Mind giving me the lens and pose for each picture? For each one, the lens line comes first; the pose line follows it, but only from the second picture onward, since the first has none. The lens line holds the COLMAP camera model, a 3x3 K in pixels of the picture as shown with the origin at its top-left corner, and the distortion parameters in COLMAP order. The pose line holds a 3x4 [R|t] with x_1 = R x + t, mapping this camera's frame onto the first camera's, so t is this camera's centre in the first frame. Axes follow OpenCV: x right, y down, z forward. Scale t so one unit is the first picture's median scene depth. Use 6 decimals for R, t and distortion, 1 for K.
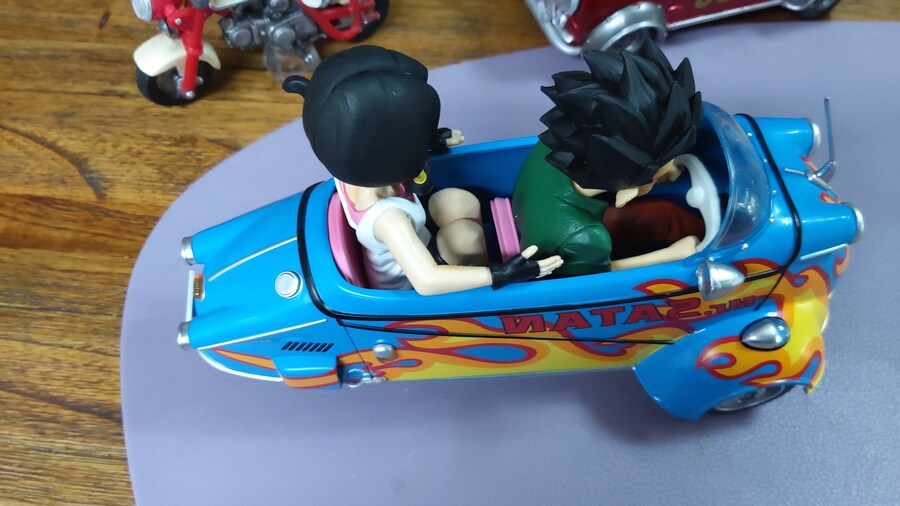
lens RADIAL K [[713.0, 0, 450.0], [0, 713.0, 253.0], [0, 0, 1]] dist [0.047328, -0.133047]
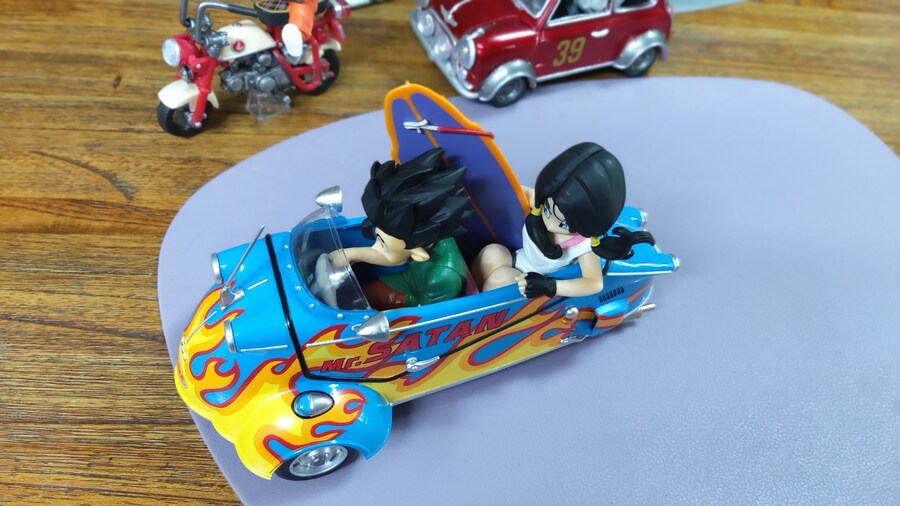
lens RADIAL K [[702.5, 0, 450.0], [0, 702.5, 253.0], [0, 0, 1]] dist [0.055233, -0.126243]
pose [[0.989273, -0.045305, 0.138872, -0.086207], [0.068591, 0.983435, -0.167783, 0.271000], [-0.128970, 0.175509, 0.975994, -0.321113]]
